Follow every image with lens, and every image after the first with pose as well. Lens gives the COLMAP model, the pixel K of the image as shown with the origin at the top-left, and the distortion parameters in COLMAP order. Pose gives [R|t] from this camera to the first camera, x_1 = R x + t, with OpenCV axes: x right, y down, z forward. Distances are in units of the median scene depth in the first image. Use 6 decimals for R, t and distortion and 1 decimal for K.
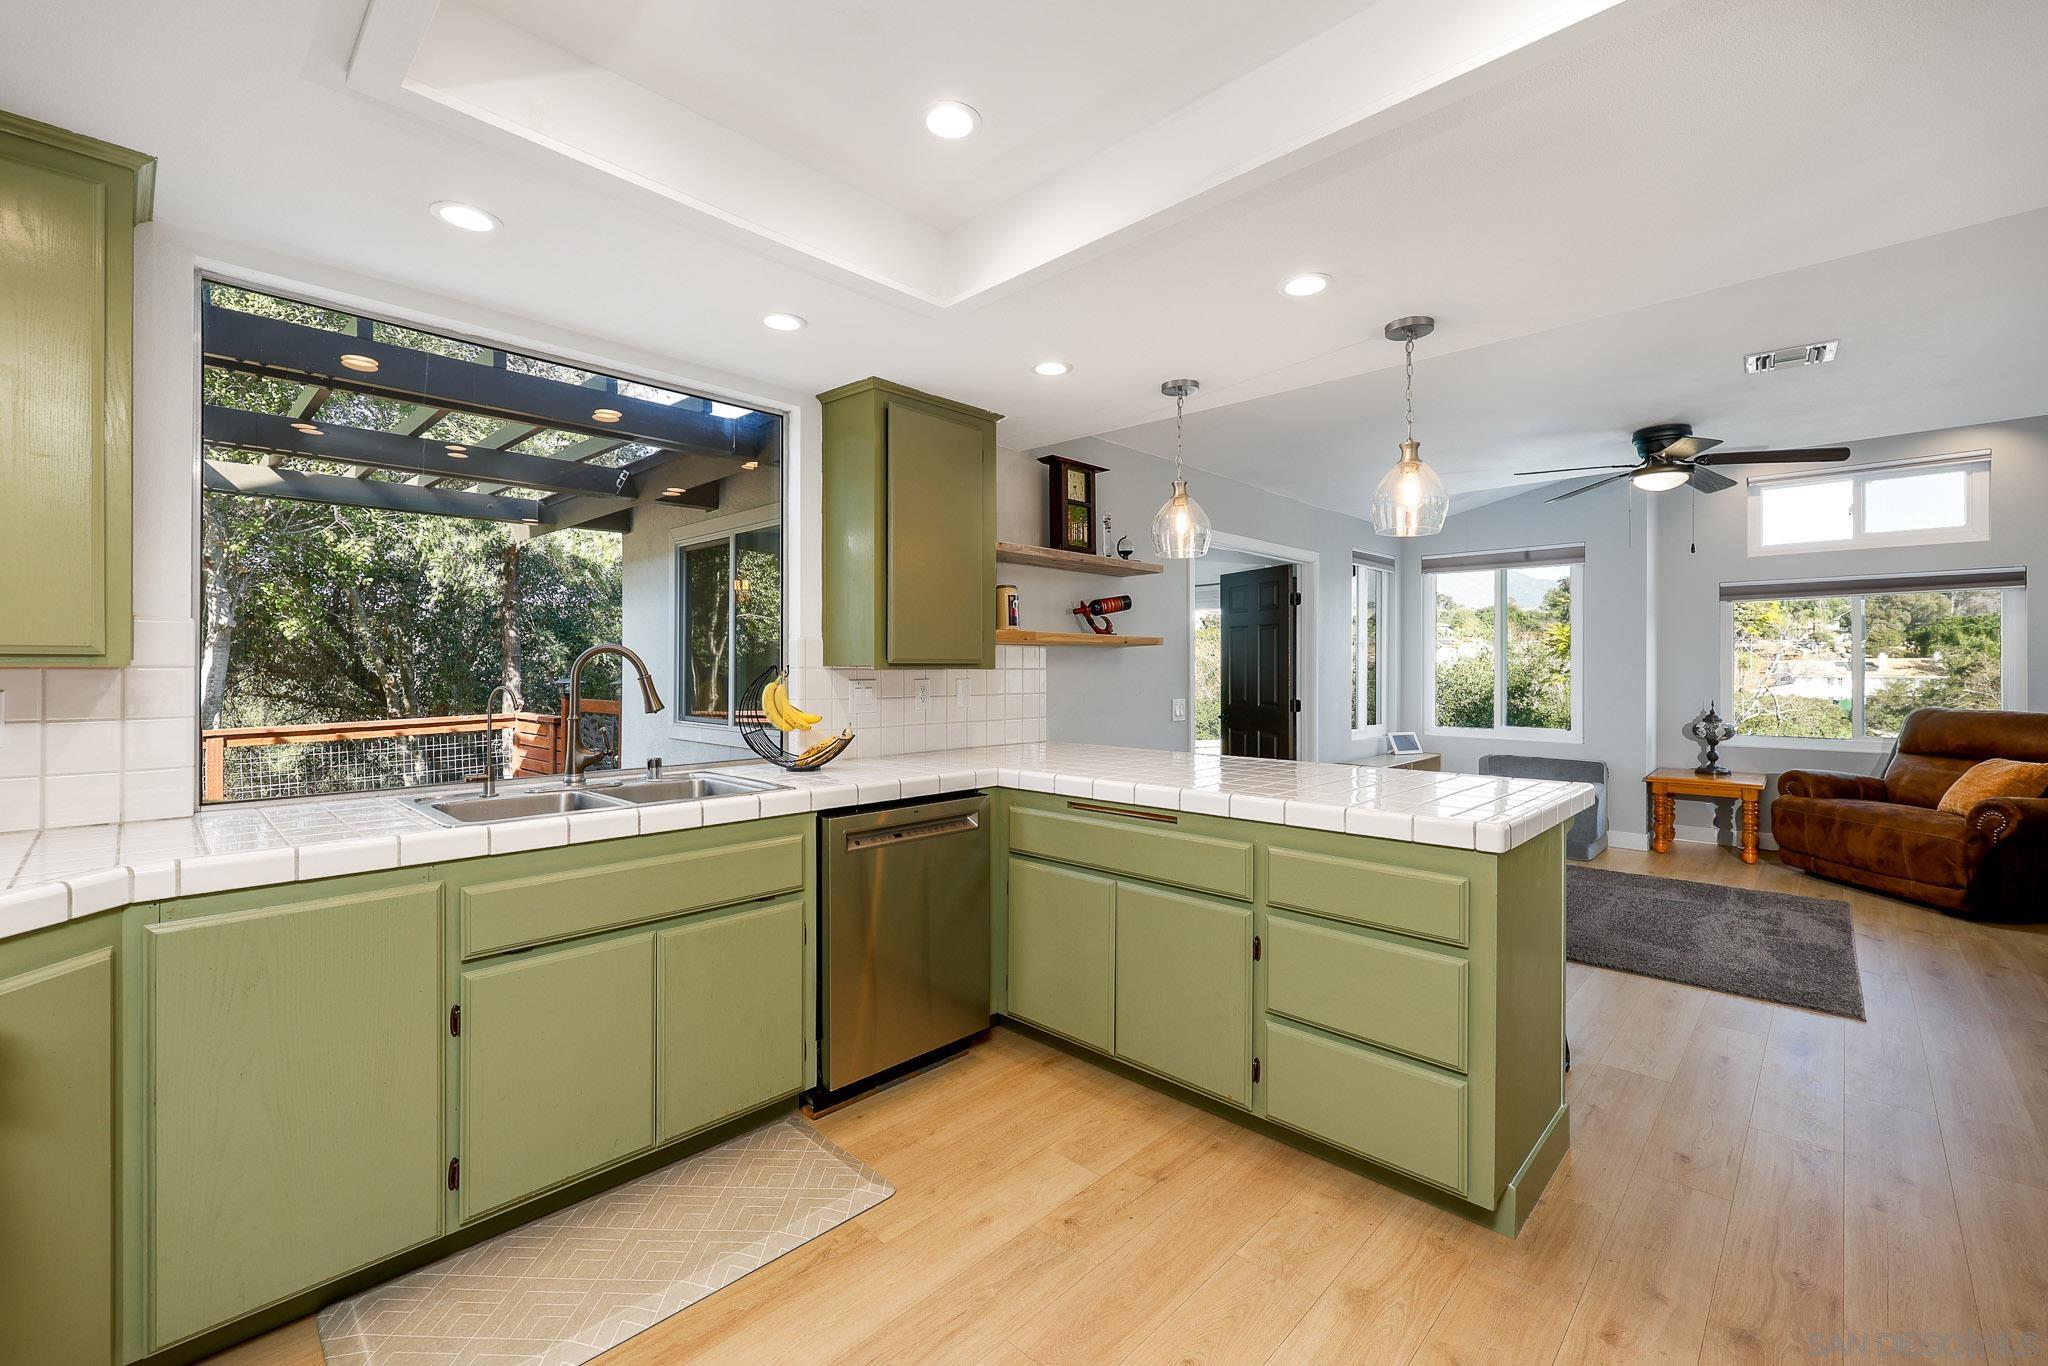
lens RADIAL K [[842.2, 0, 1026.9], [0, 842.2, 670.8], [0, 0, 1]] dist [-0.000166, 0.000107]
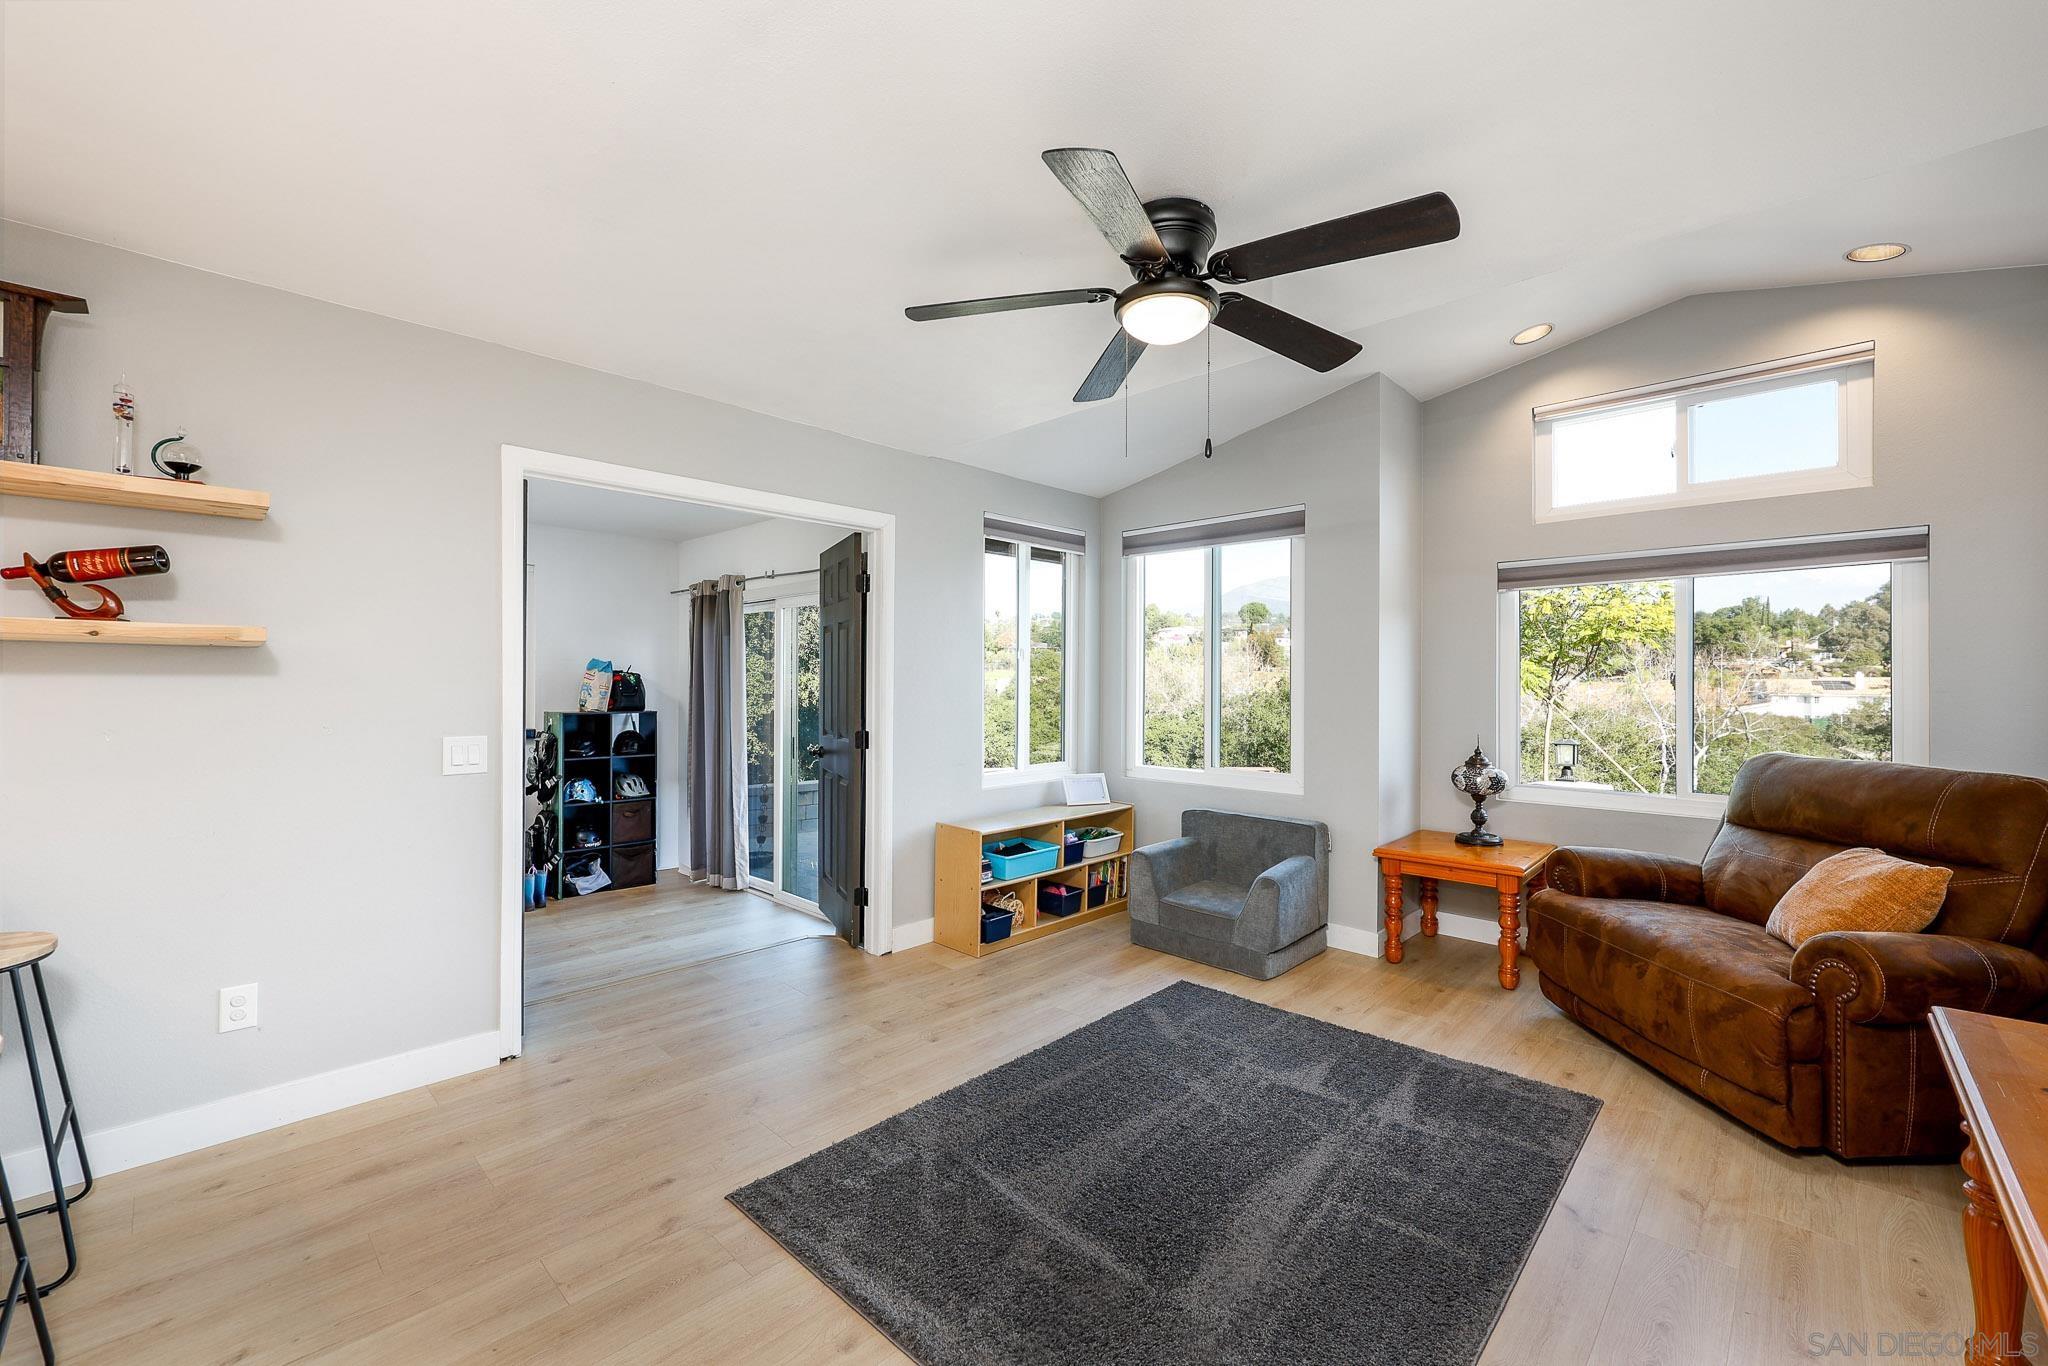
lens RADIAL K [[829.9, 0, 1009.5], [0, 829.9, 684.6], [0, 0, 1]] dist [-0.000022, -0.000173]
pose [[0.999983, 0.003134, -0.005015, 0.533999], [-0.003148, 0.999991, -0.002796, -0.003051], [0.005006, 0.002811, 0.999984, 0.401889]]
